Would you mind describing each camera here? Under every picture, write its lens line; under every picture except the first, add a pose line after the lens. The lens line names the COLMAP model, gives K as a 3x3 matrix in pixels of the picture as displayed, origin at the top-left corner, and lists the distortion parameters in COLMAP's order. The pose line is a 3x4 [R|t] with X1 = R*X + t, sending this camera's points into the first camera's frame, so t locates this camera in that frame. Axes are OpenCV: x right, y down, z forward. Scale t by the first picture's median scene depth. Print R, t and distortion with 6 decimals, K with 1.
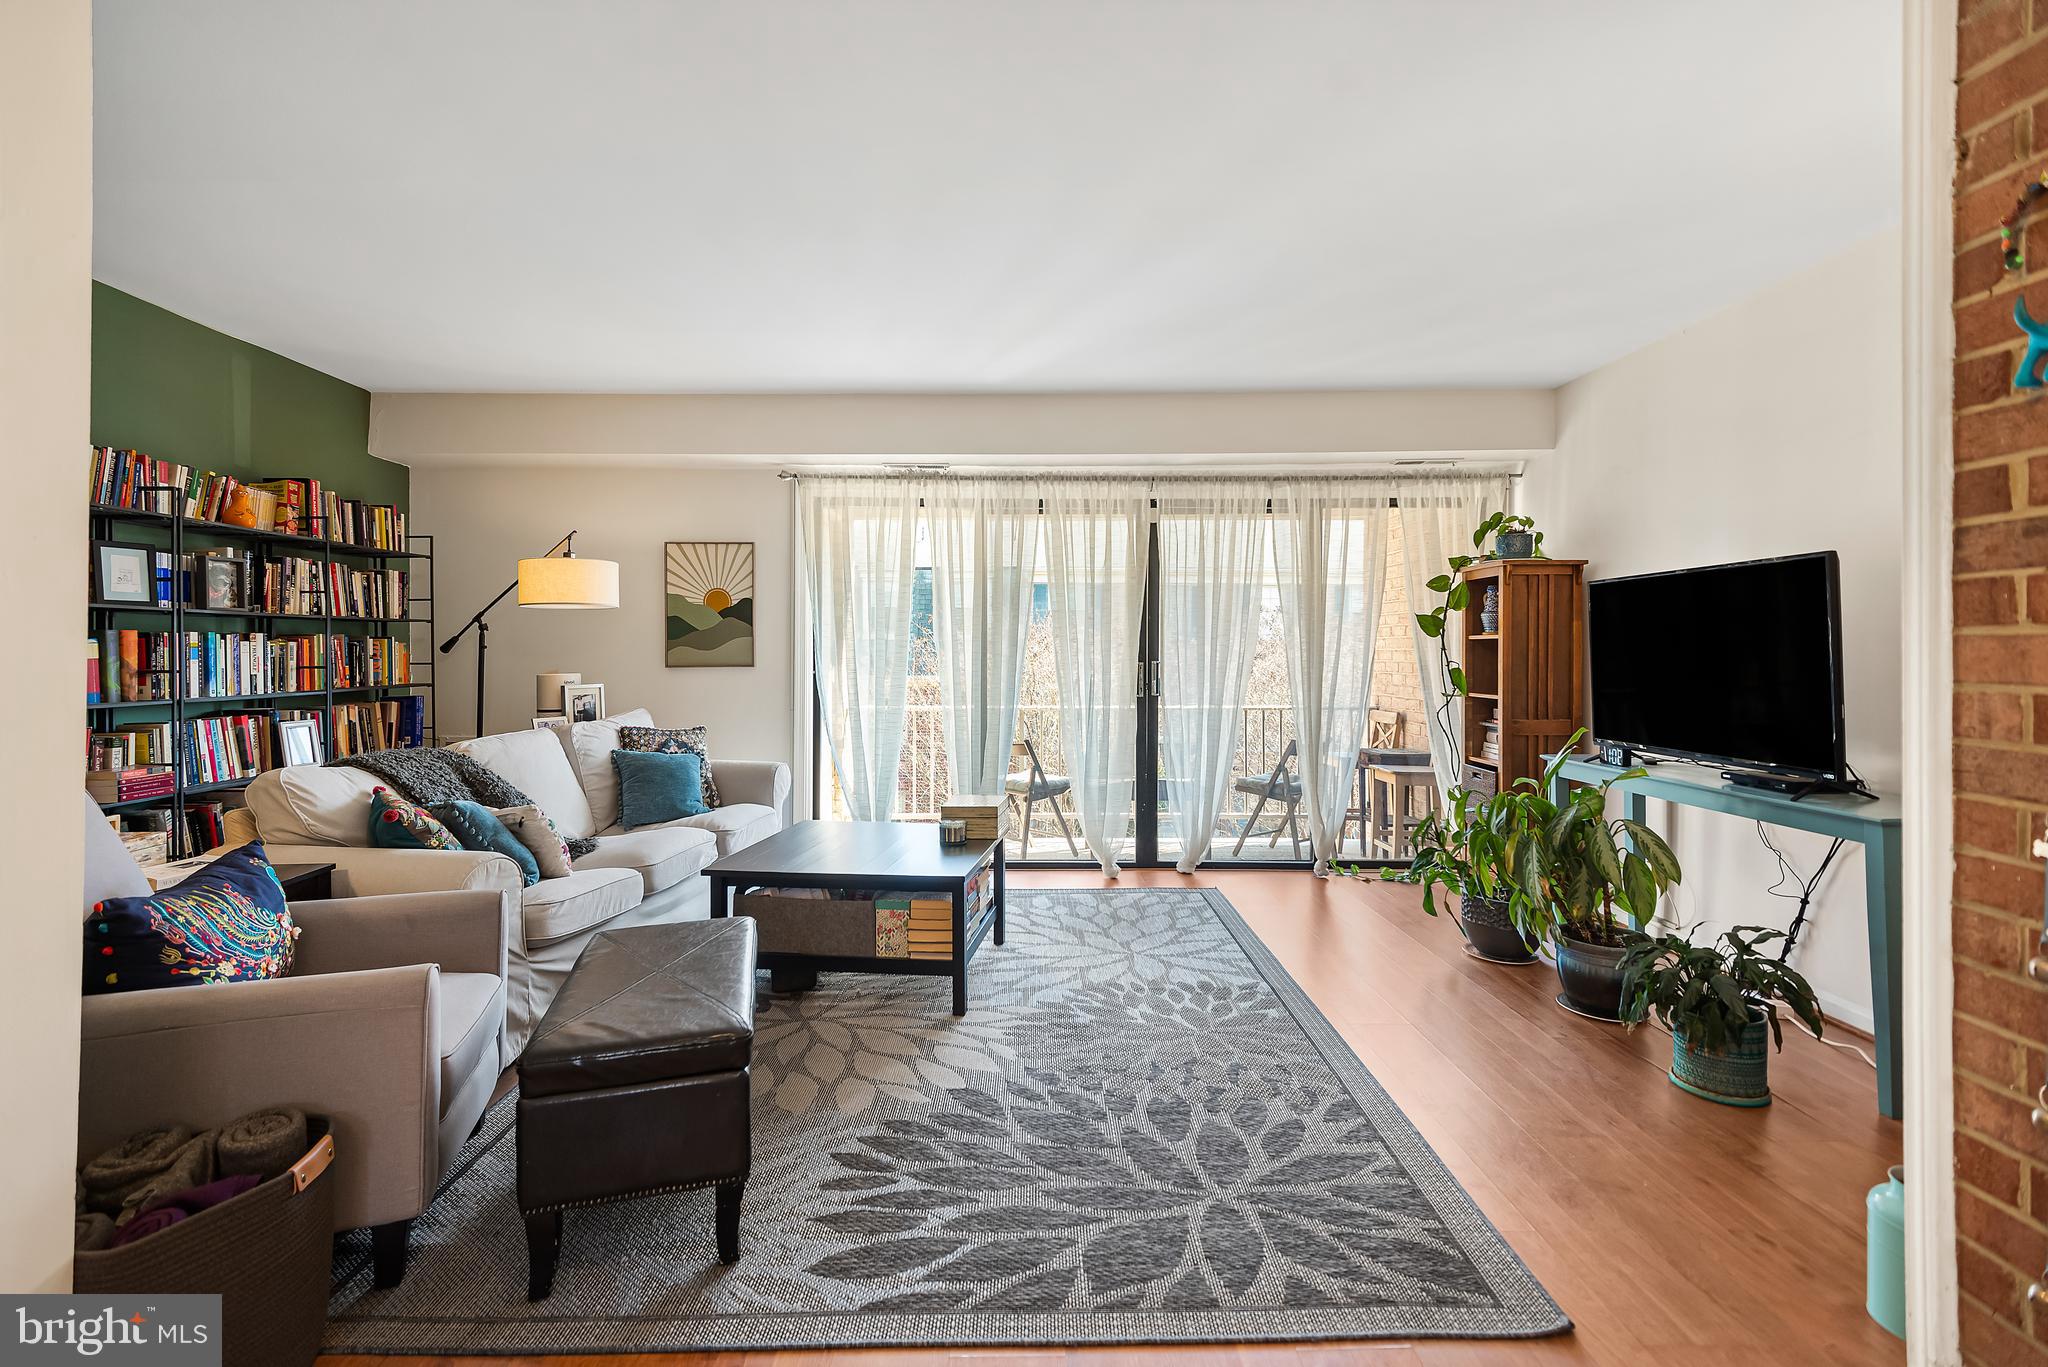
lens RADIAL K [[921.2, 0, 1056.2], [0, 921.2, 658.4], [0, 0, 1]] dist [0.051950, -0.025014]
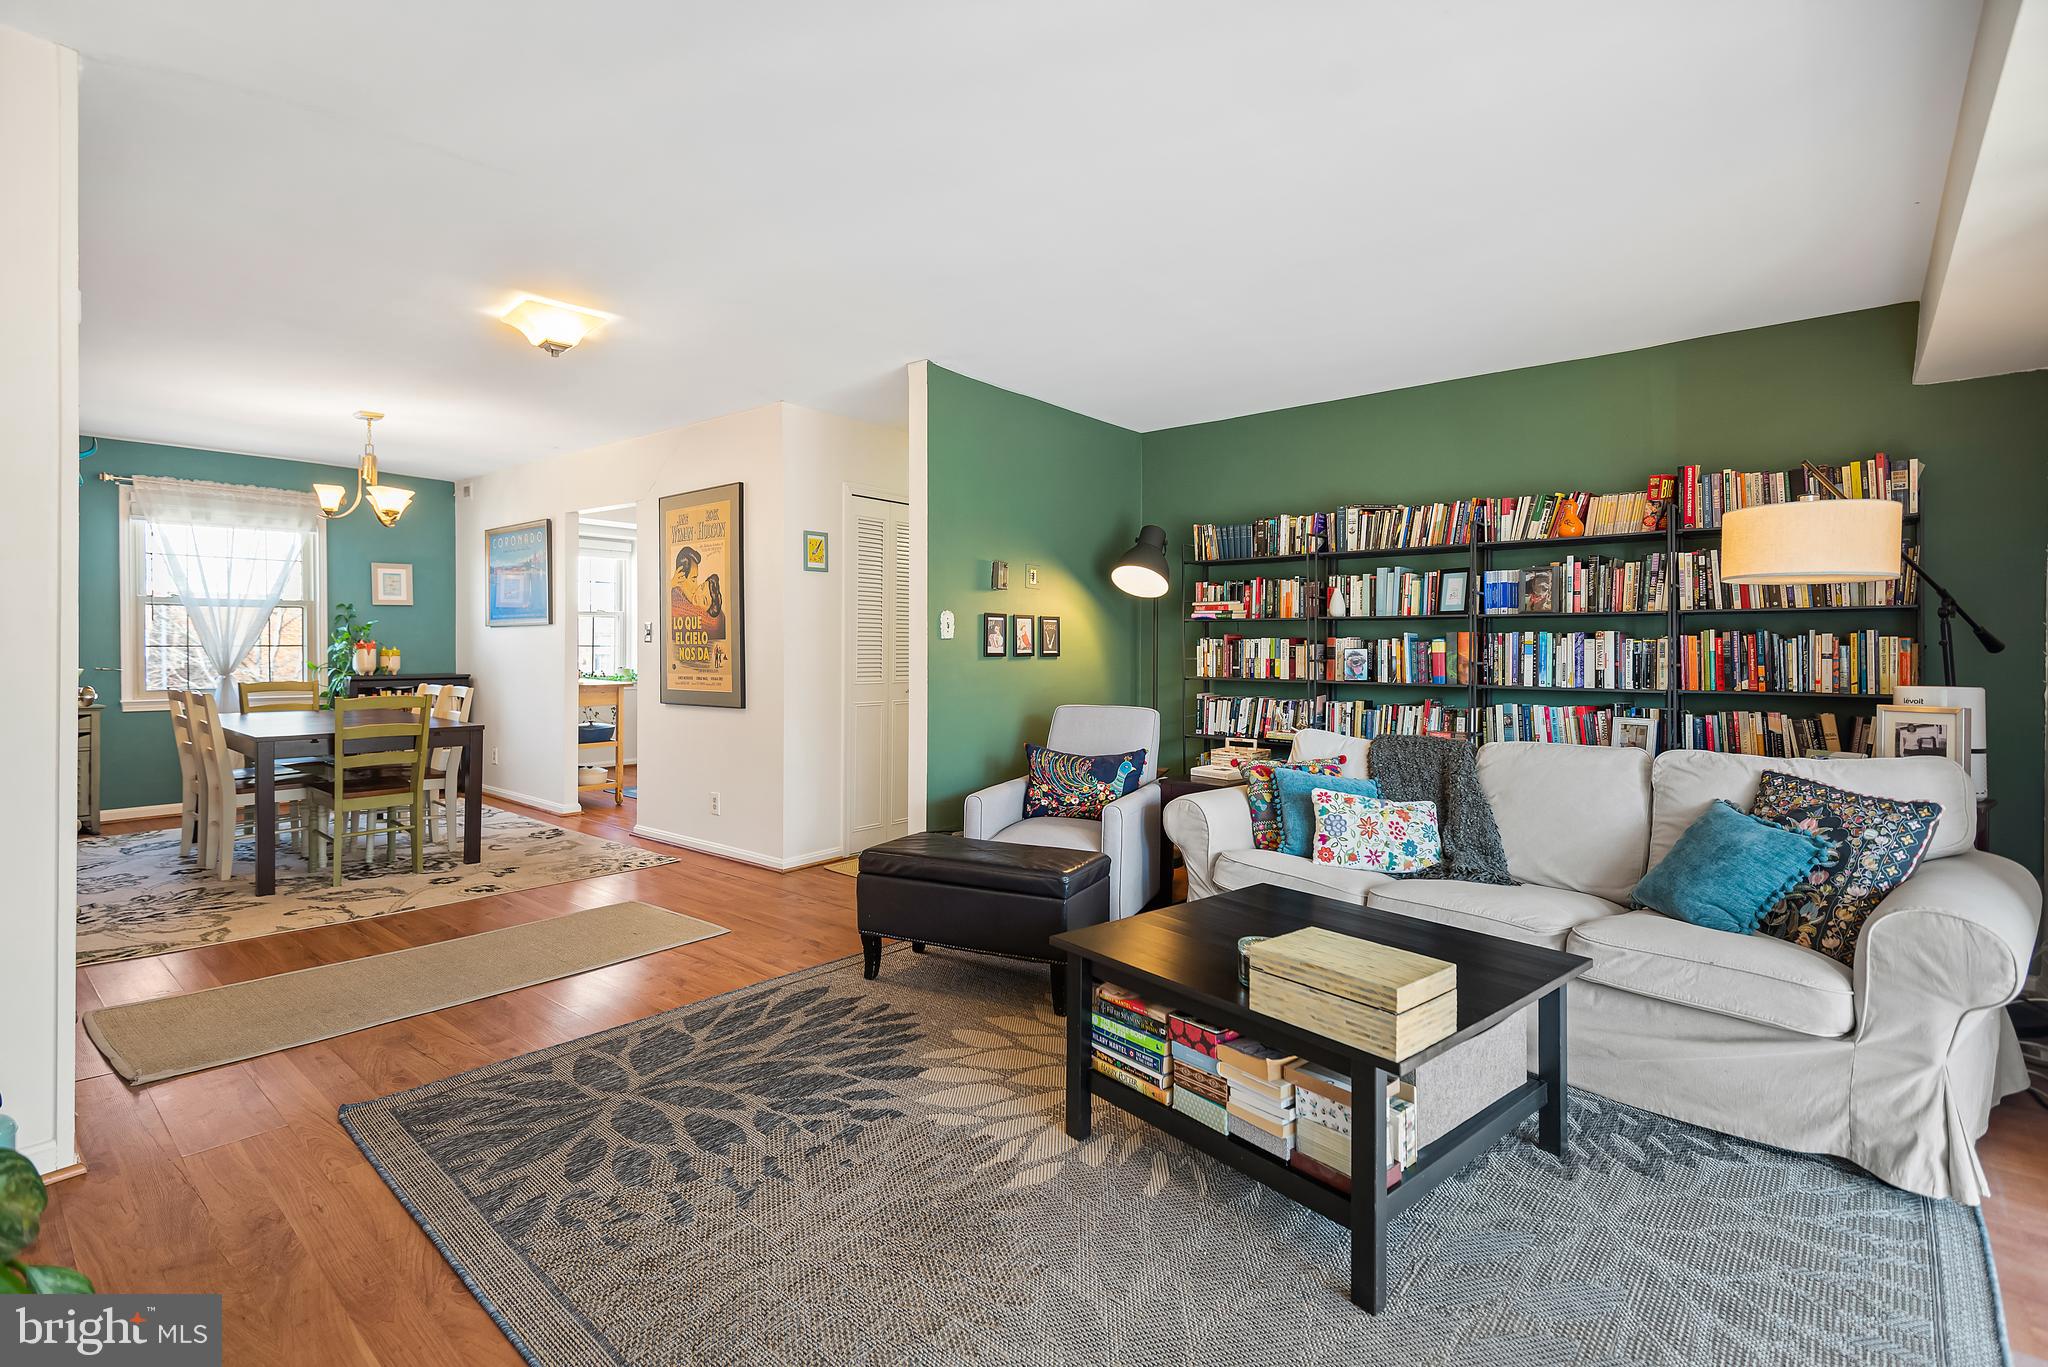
lens RADIAL K [[953.5, 0, 990.4], [0, 953.5, 659.9], [0, 0, 1]] dist [0.049466, -0.018642]
pose [[-0.699228, 0.007998, -0.714854, 0.457145], [-0.008938, 0.999761, 0.019927, -0.010610], [0.714843, 0.020323, -0.698990, 1.372969]]
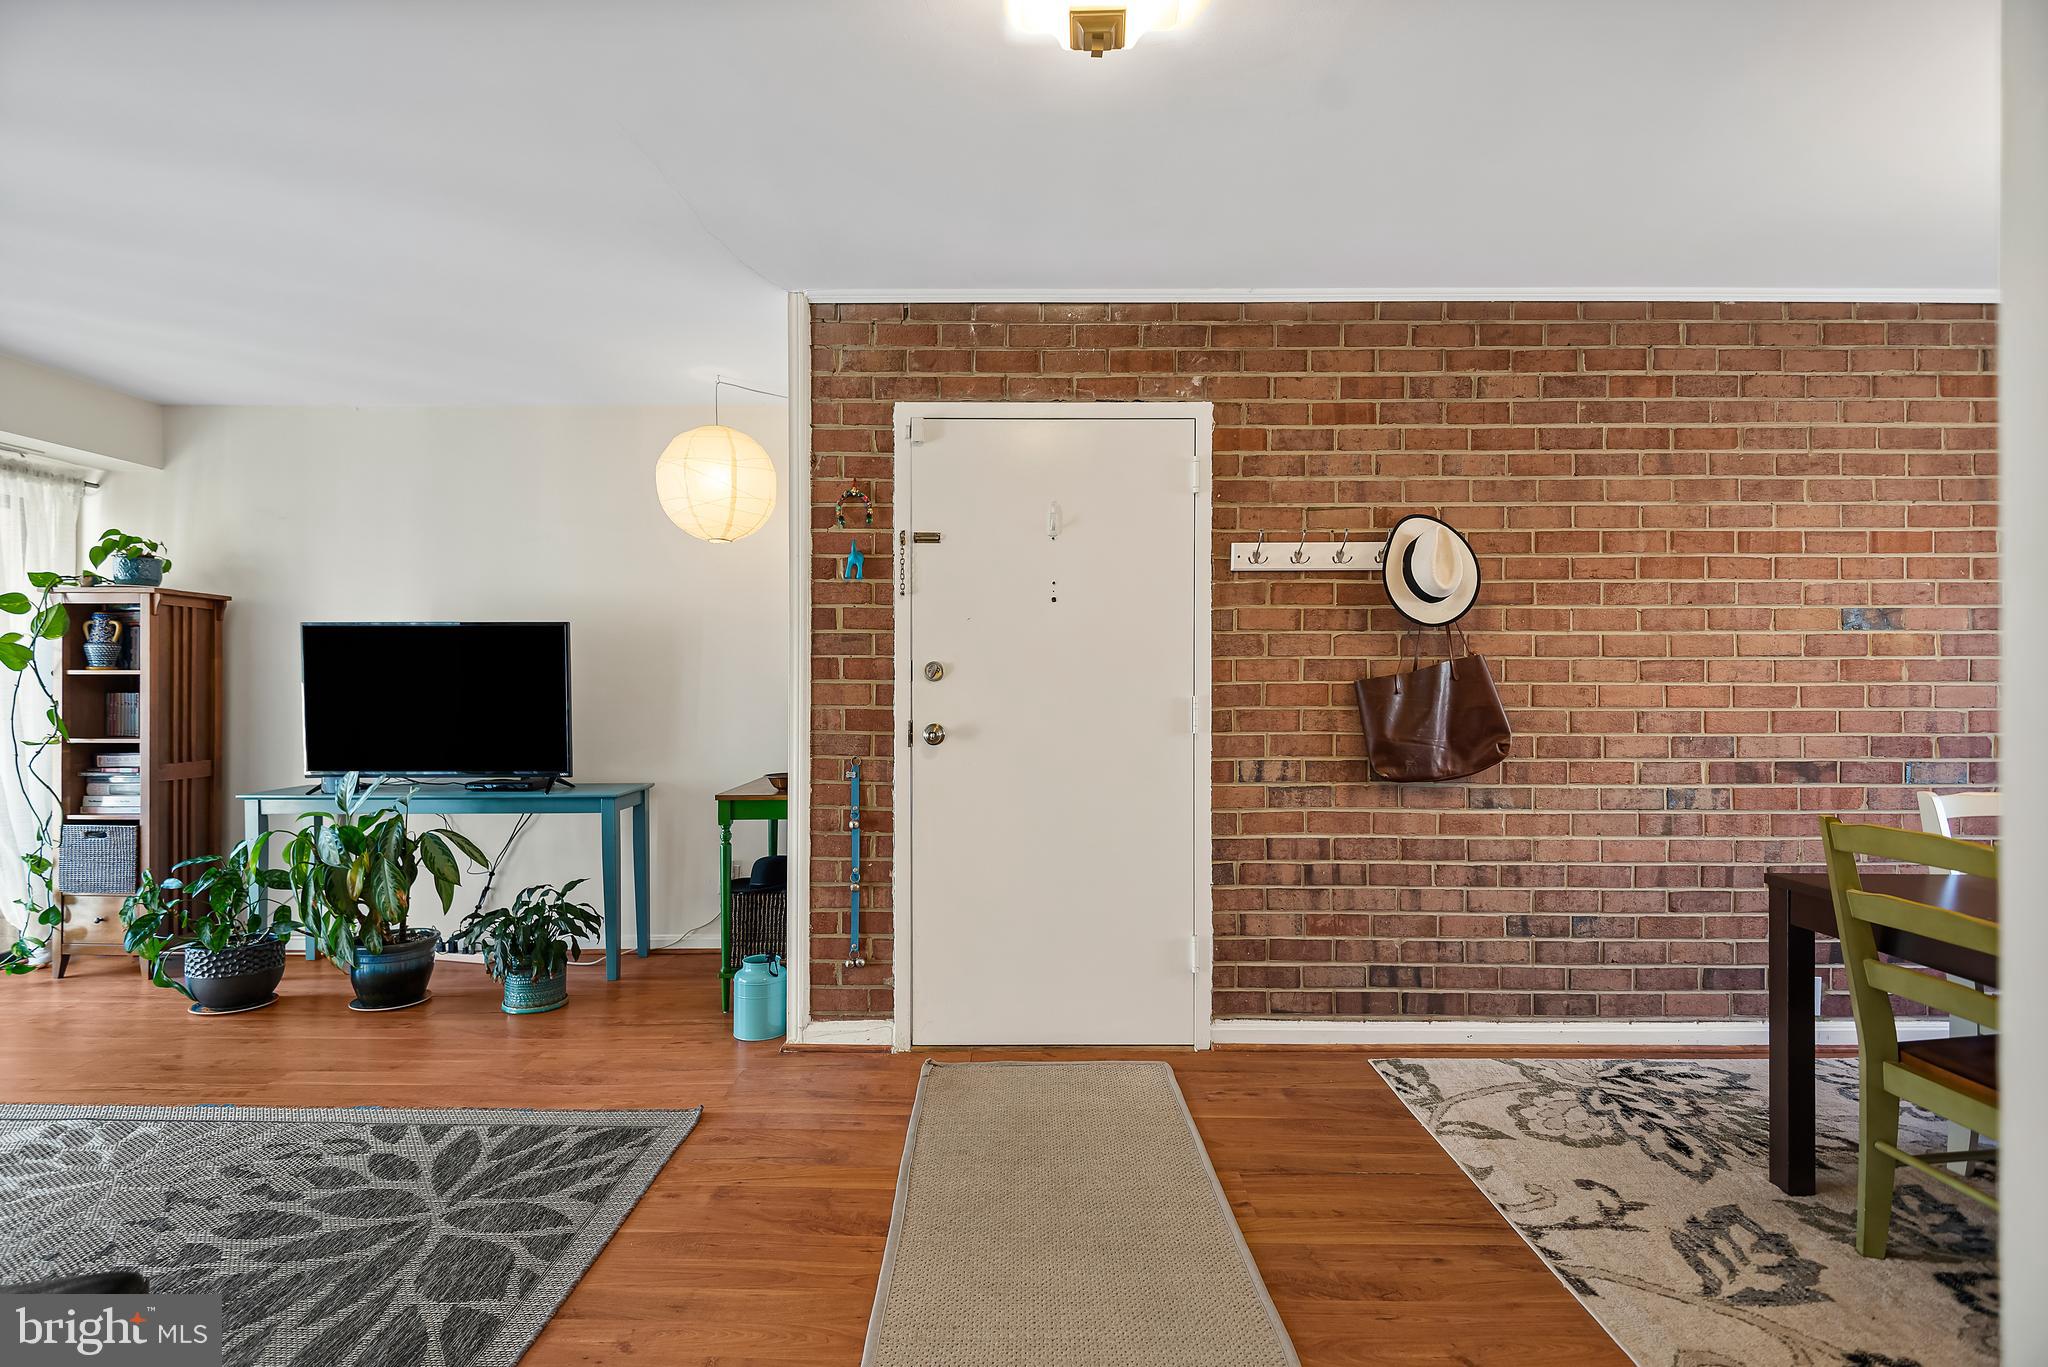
lens RADIAL K [[972.2, 0, 1017.4], [0, 972.2, 696.8], [0, 0, 1]] dist [0.050889, -0.033851]
pose [[0.043436, -0.002094, 0.999054, -0.554325], [0.003526, 0.999992, 0.001943, 0.001673], [-0.999050, 0.003438, 0.043443, 0.192879]]
